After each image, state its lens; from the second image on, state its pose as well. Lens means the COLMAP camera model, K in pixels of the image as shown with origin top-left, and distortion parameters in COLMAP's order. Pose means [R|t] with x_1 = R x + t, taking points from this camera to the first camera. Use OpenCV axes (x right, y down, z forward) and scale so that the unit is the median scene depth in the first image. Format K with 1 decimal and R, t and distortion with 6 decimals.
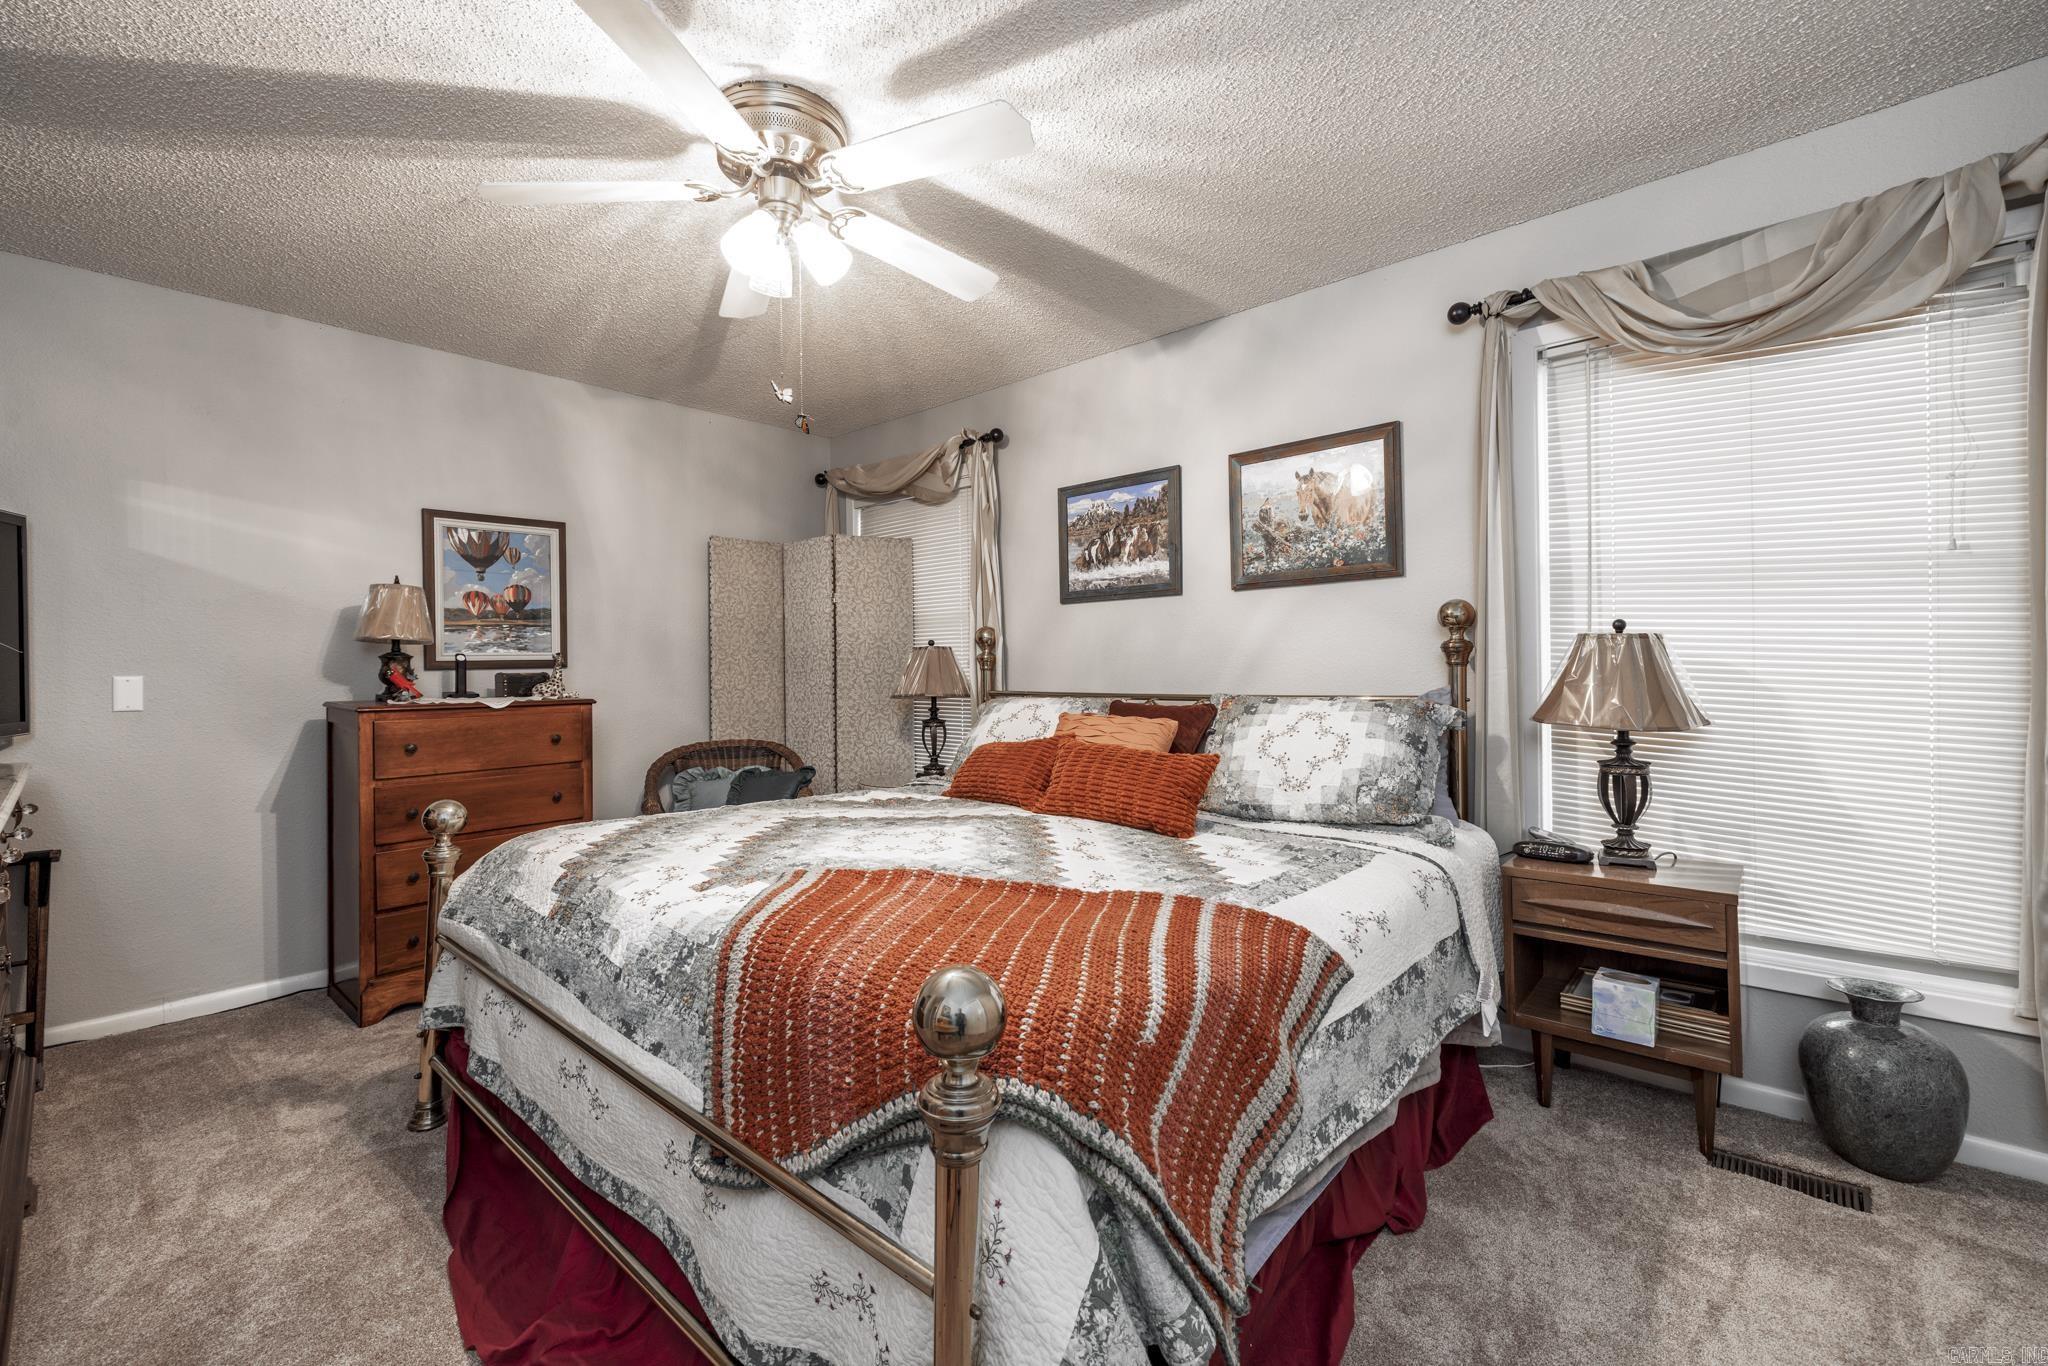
lens RADIAL K [[864.7, 0, 1017.8], [0, 864.7, 678.8], [0, 0, 1]] dist [0.000970, -0.000024]
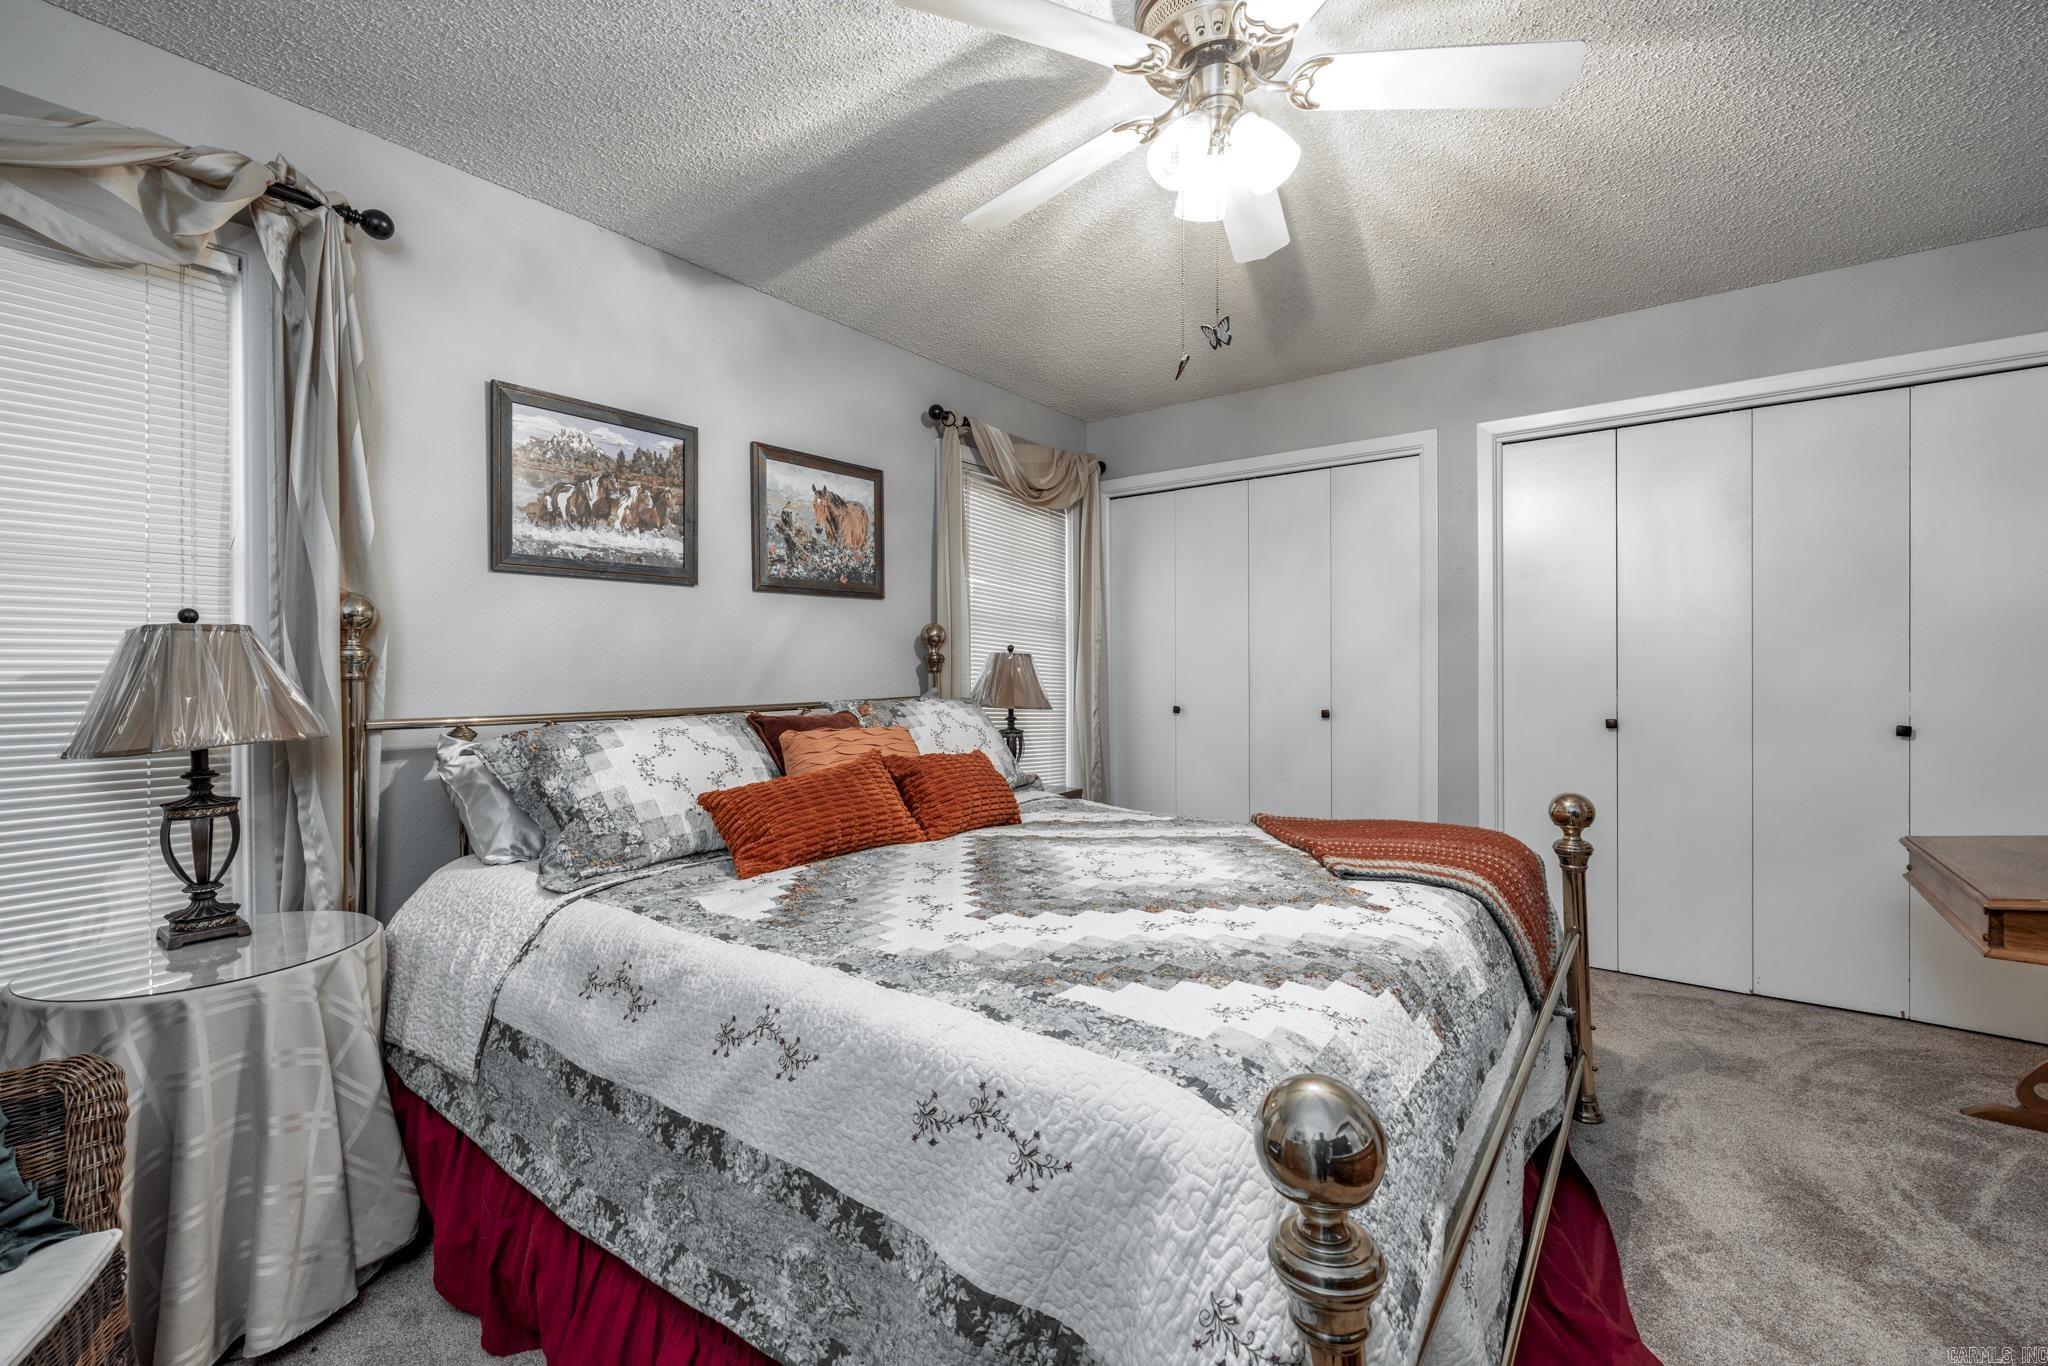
lens RADIAL K [[864.7, 0, 1017.8], [0, 864.7, 678.8], [0, 0, 1]] dist [0.000970, -0.000024]
pose [[-0.084055, 0.004142, 0.996453, -0.654265], [0.027272, 0.999626, -0.001855, -0.000049], [-0.996088, 0.027019, -0.084137, 0.772671]]
